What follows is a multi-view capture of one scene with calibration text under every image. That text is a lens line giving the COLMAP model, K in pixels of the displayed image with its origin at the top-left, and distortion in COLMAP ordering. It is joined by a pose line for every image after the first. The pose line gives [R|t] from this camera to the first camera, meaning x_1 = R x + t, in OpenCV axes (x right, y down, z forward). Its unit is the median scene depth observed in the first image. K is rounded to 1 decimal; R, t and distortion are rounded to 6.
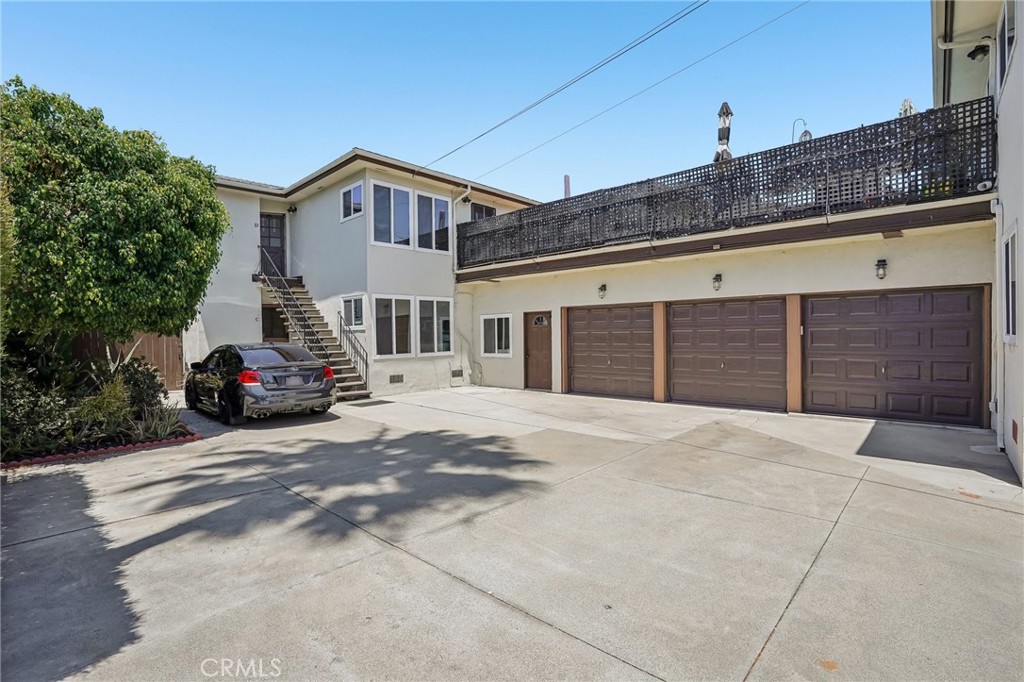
lens RADIAL K [[475.7, 0, 506.1], [0, 475.7, 342.9], [0, 0, 1]] dist [-0.047788, 0.013761]
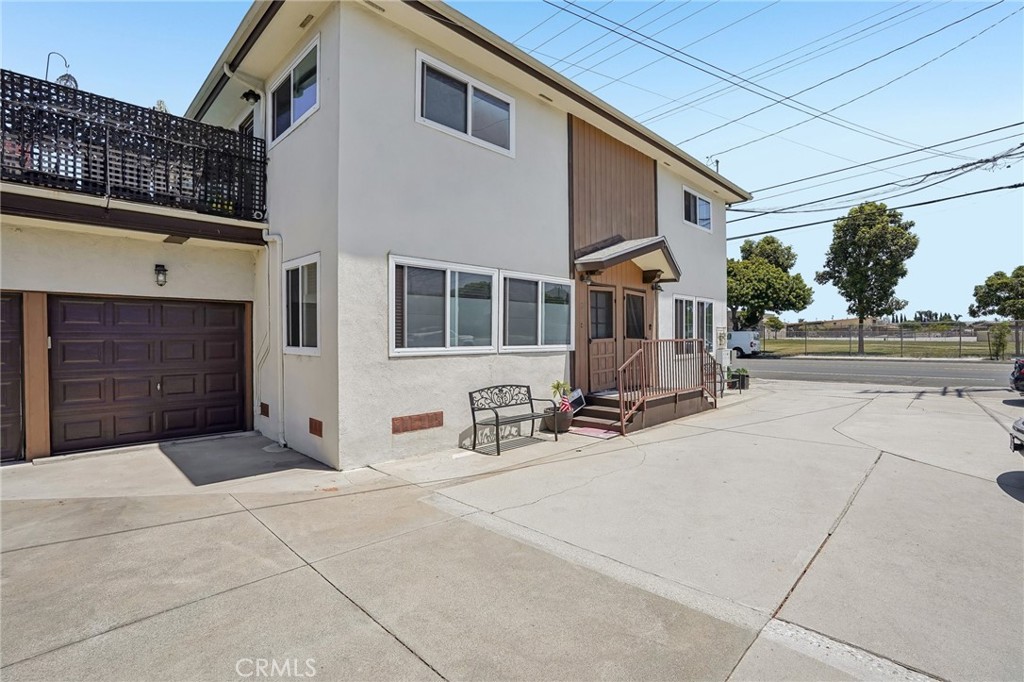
lens RADIAL K [[475.7, 0, 517.5], [0, 475.7, 340.0], [0, 0, 1]] dist [-0.047788, 0.013761]
pose [[0.011928, 0.007326, 0.999902, -0.085525], [0.022188, 0.999725, -0.007590, -0.010417], [-0.999683, 0.022276, 0.011762, 0.302453]]
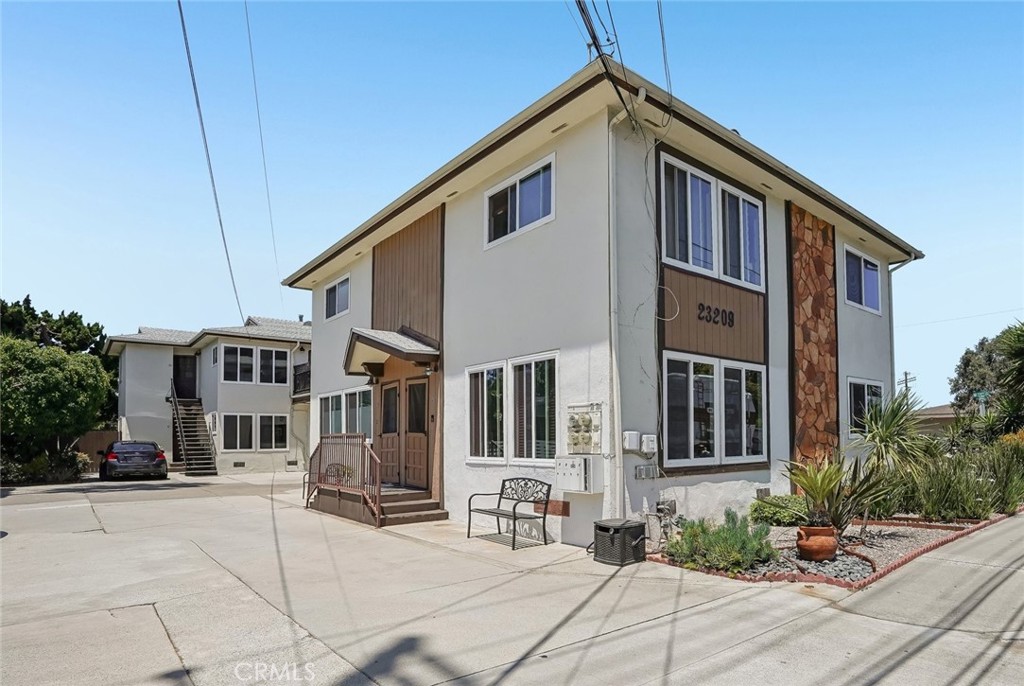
lens RADIAL K [[580.2, 0, 635.3], [0, 580.2, 422.0], [0, 0, 1]] dist [-0.042949, 0.008759]
pose [[0.999906, 0.005588, -0.012534, 2.101277], [-0.006172, 0.998875, -0.047021, 0.026427], [0.012258, 0.047094, 0.998815, -1.704150]]
